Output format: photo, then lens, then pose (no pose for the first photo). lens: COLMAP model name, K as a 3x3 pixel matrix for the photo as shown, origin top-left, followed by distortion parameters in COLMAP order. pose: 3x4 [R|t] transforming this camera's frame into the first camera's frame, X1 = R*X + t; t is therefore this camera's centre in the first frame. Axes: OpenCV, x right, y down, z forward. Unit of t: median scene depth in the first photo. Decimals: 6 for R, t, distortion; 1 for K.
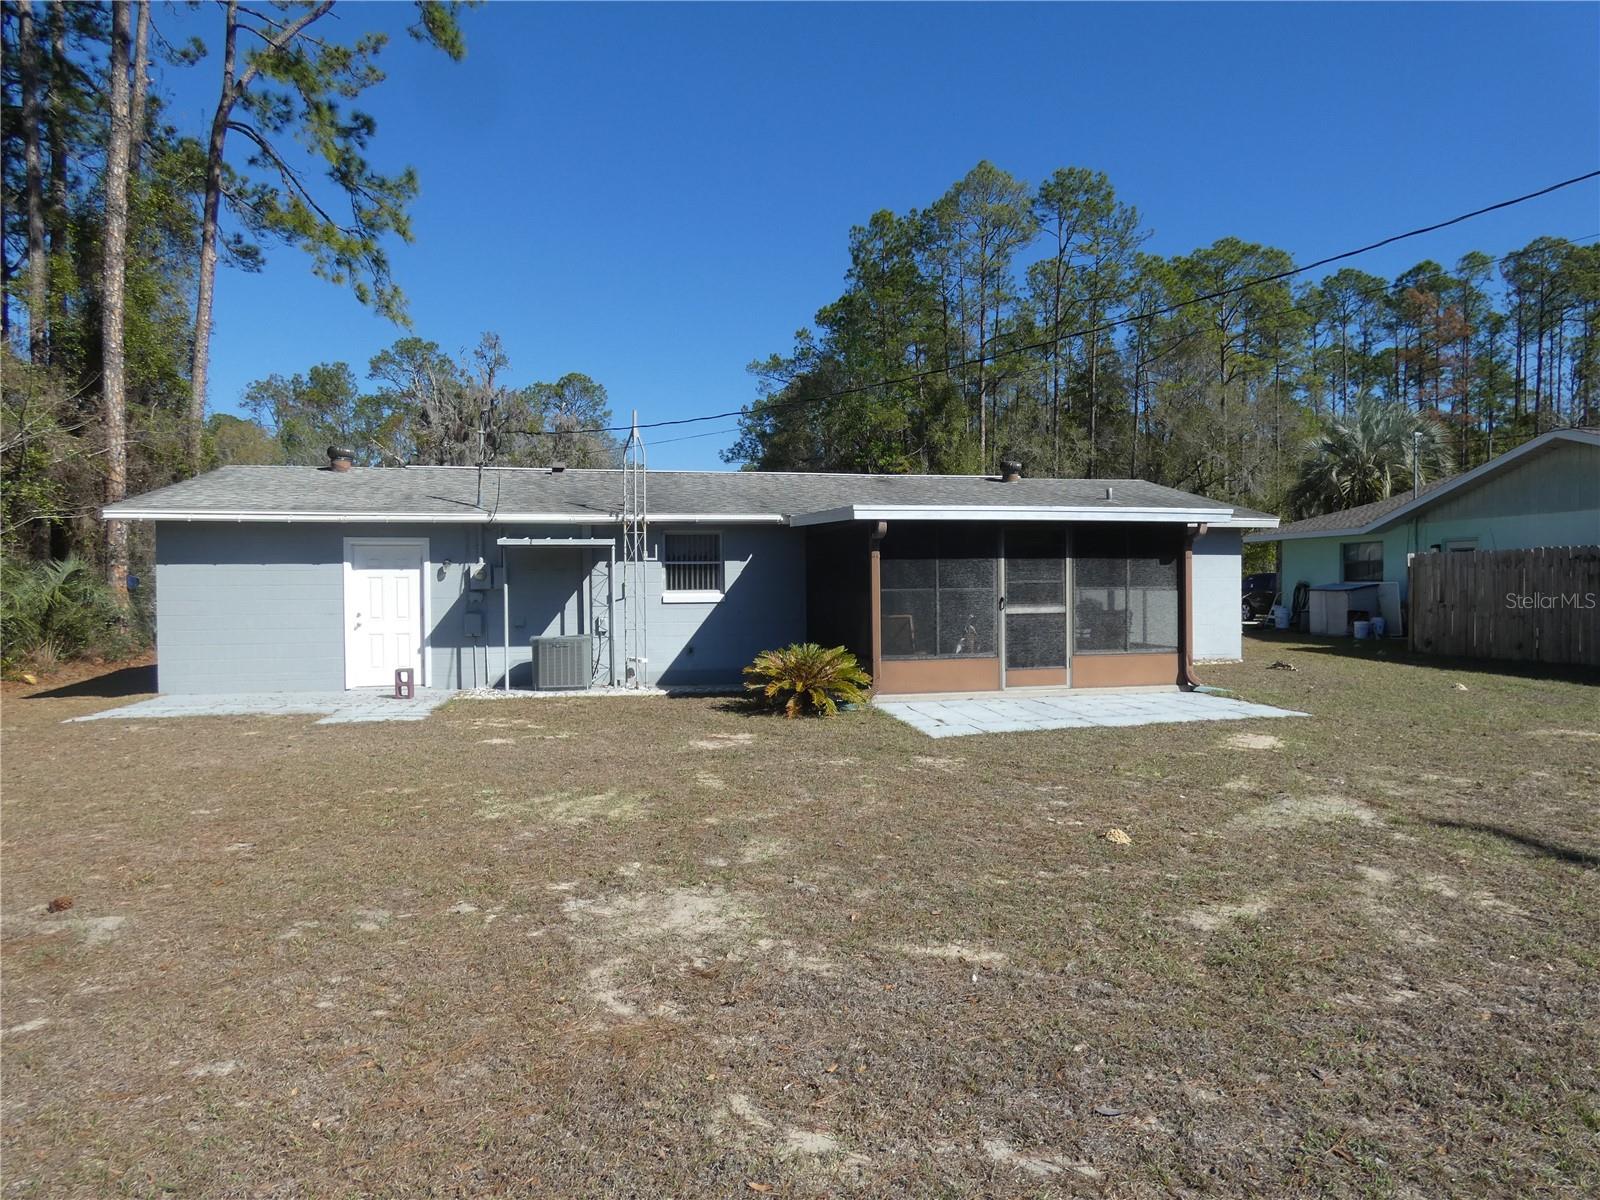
lens RADIAL K [[920.8, 0, 800.0], [0, 920.8, 600.0], [0, 0, 1]] dist [0.027449, -0.000205]
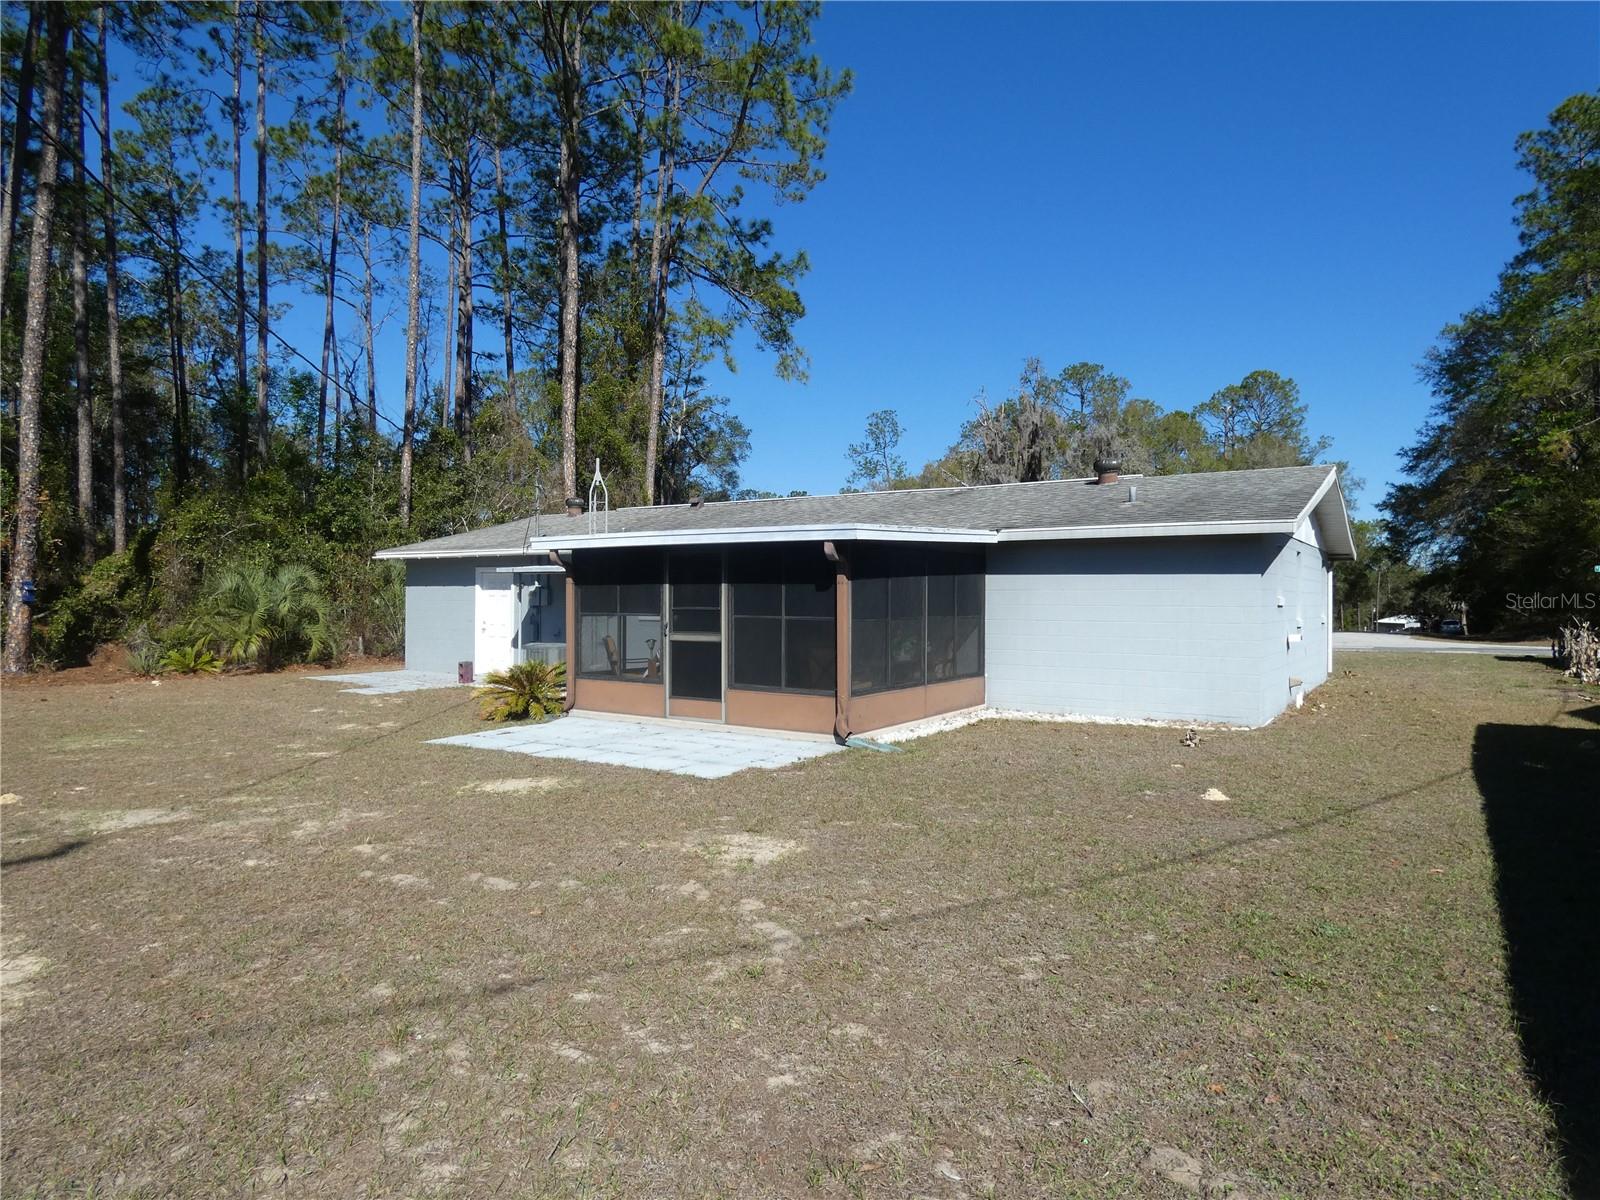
lens RADIAL K [[942.2, 0, 800.0], [0, 942.2, 600.0], [0, 0, 1]] dist [-0.002076, -0.000304]
pose [[0.709340, 0.014586, -0.704716, 0.902664], [-0.026969, 0.999615, -0.006456, -0.022224], [0.704350, 0.023585, 0.709460, 0.338368]]
